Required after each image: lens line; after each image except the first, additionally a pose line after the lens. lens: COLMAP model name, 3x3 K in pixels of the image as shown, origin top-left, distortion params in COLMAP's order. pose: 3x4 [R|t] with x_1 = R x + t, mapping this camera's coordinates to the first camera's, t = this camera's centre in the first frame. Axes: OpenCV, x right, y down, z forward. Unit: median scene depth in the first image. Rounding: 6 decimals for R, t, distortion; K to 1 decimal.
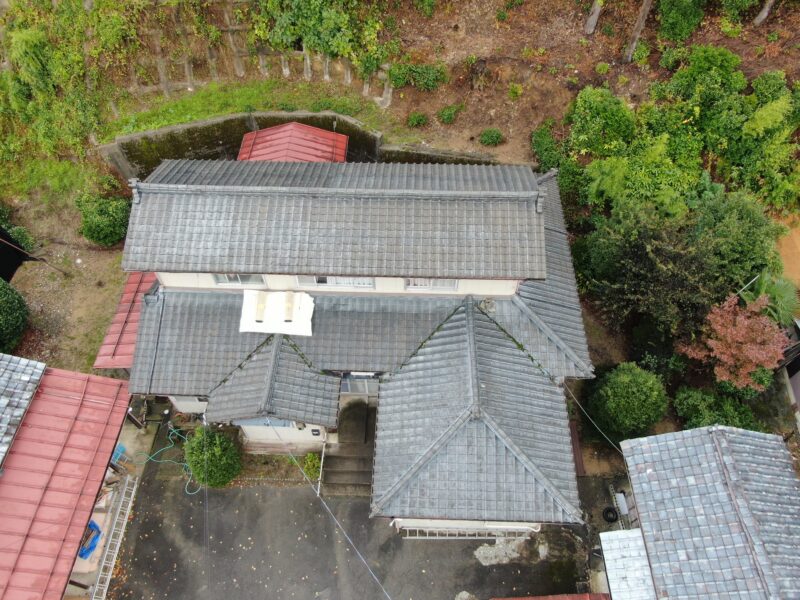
lens RADIAL K [[567.0, 0, 400.0], [0, 567.0, 300.0], [0, 0, 1]] dist [0.005533, -0.000632]
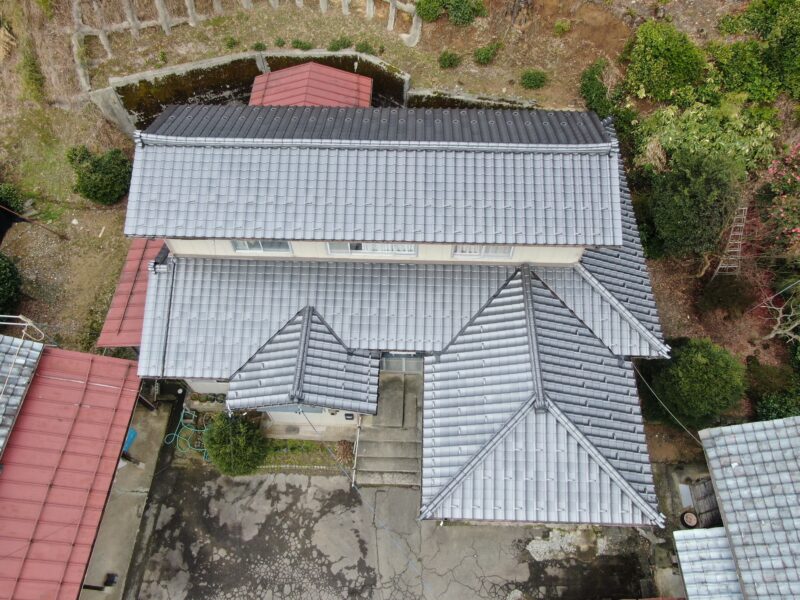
lens RADIAL K [[557.4, 0, 400.0], [0, 557.4, 300.0], [0, 0, 1]] dist [-0.002003, -0.000217]
pose [[0.999978, -0.002800, 0.006080, -0.074976], [0.002264, 0.996254, 0.086450, -0.026847], [-0.006300, -0.086434, 0.996238, 0.141329]]
